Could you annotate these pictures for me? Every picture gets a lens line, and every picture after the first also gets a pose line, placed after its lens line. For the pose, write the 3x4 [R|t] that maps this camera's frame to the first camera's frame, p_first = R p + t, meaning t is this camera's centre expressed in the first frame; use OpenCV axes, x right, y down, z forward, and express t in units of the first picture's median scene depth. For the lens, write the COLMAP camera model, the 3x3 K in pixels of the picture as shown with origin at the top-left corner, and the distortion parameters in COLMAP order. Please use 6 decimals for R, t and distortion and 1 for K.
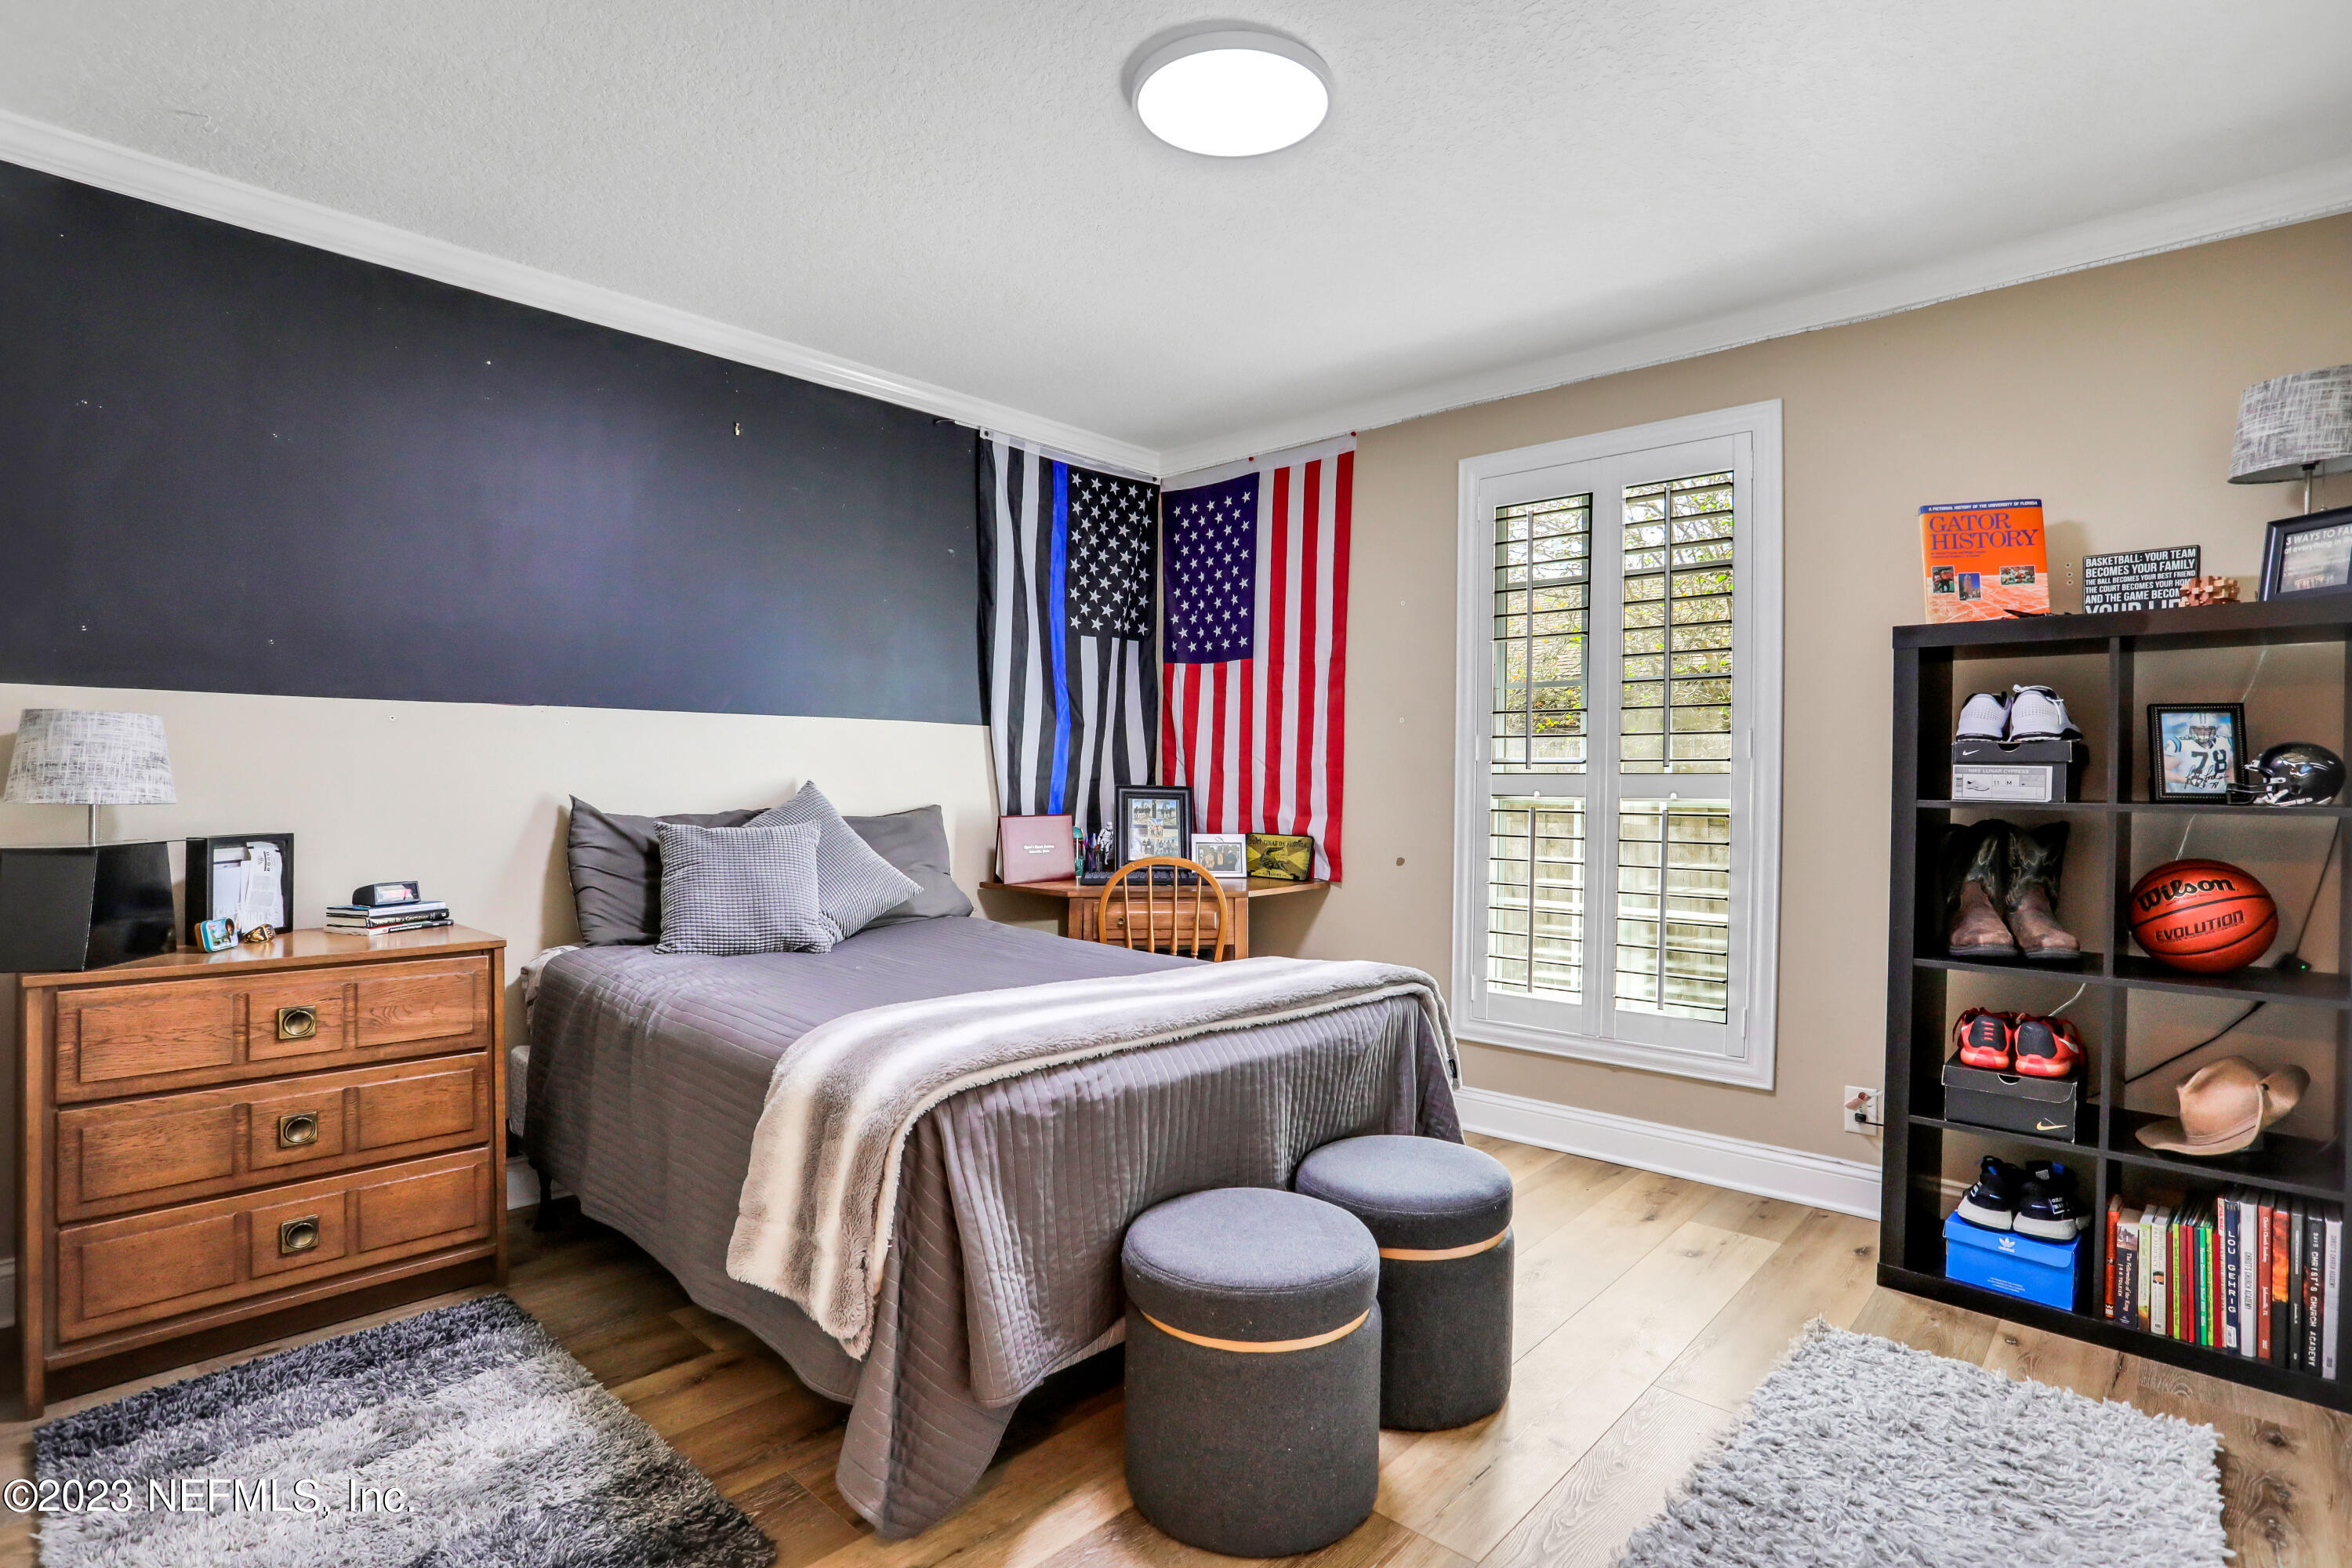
lens RADIAL K [[1205.7, 0, 1177.0], [0, 1205.7, 789.7], [0, 0, 1]] dist [-0.018573, 0.000572]
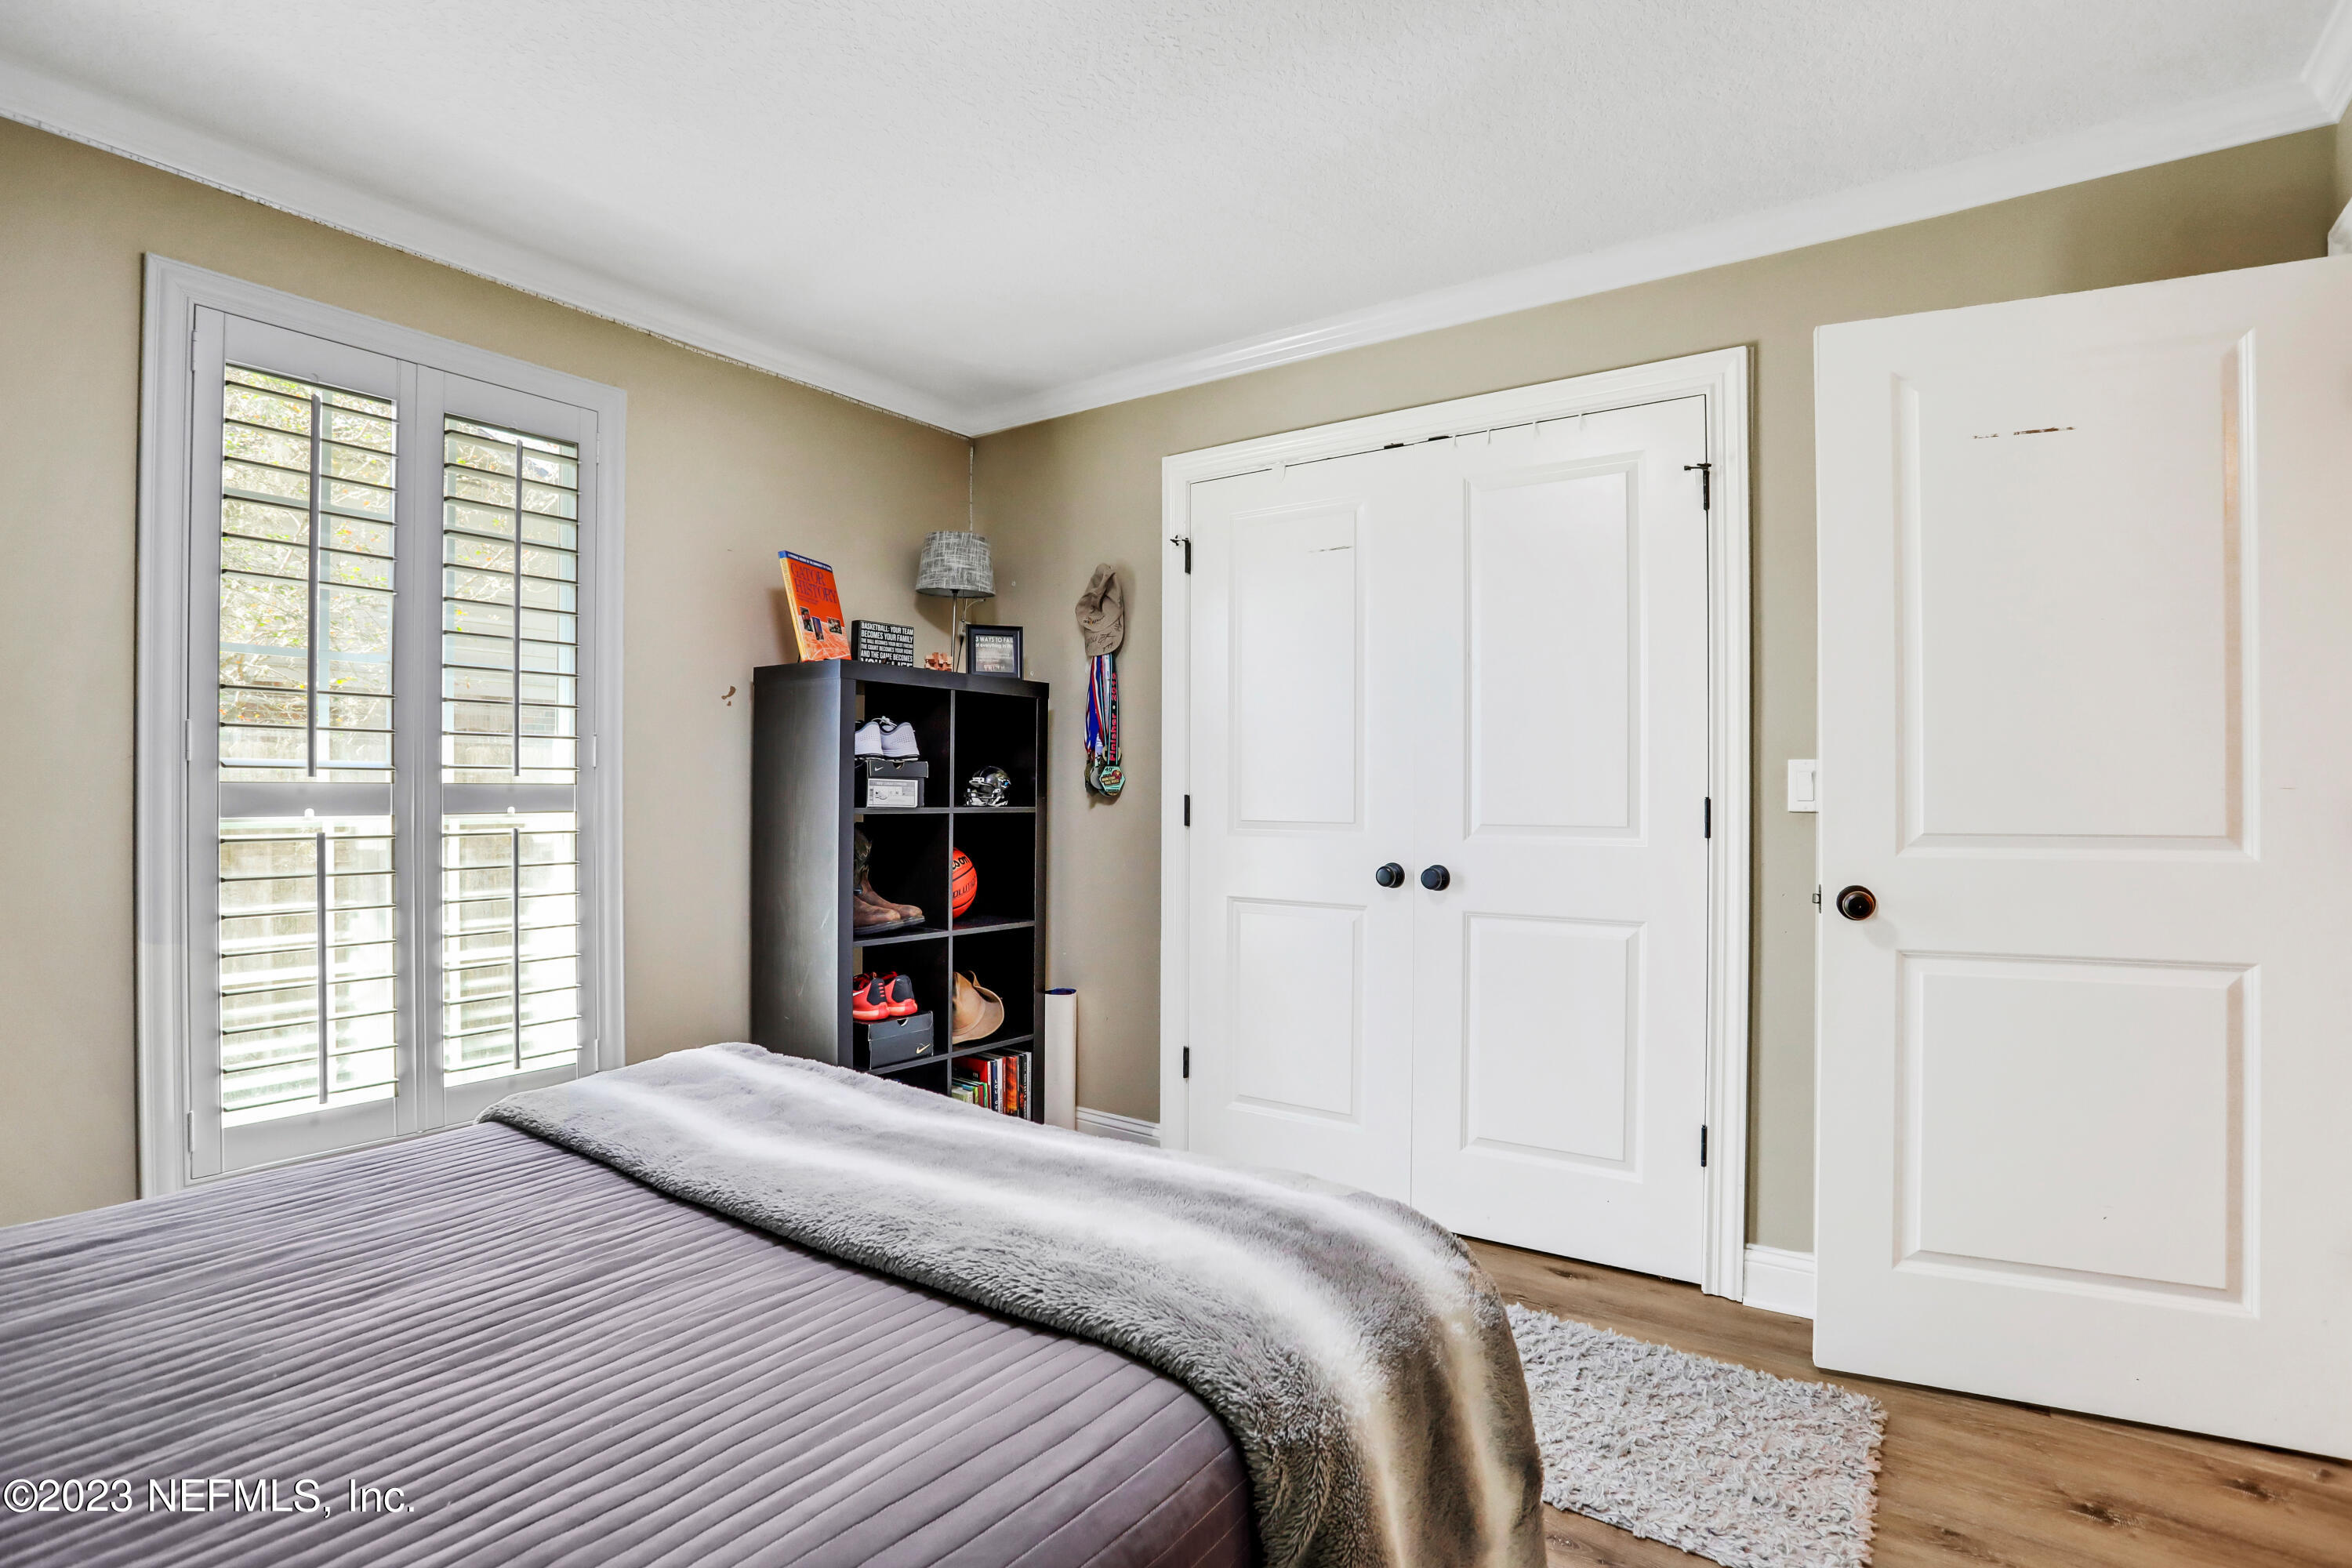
lens RADIAL K [[1205.7, 0, 1175.9], [0, 1205.7, 783.8], [0, 0, 1]] dist [-0.018573, 0.000572]
pose [[-0.127840, -0.004472, 0.991785, -0.638202], [0.002349, 0.999986, 0.004812, -0.021998], [-0.991792, 0.002945, -0.127828, 0.871569]]
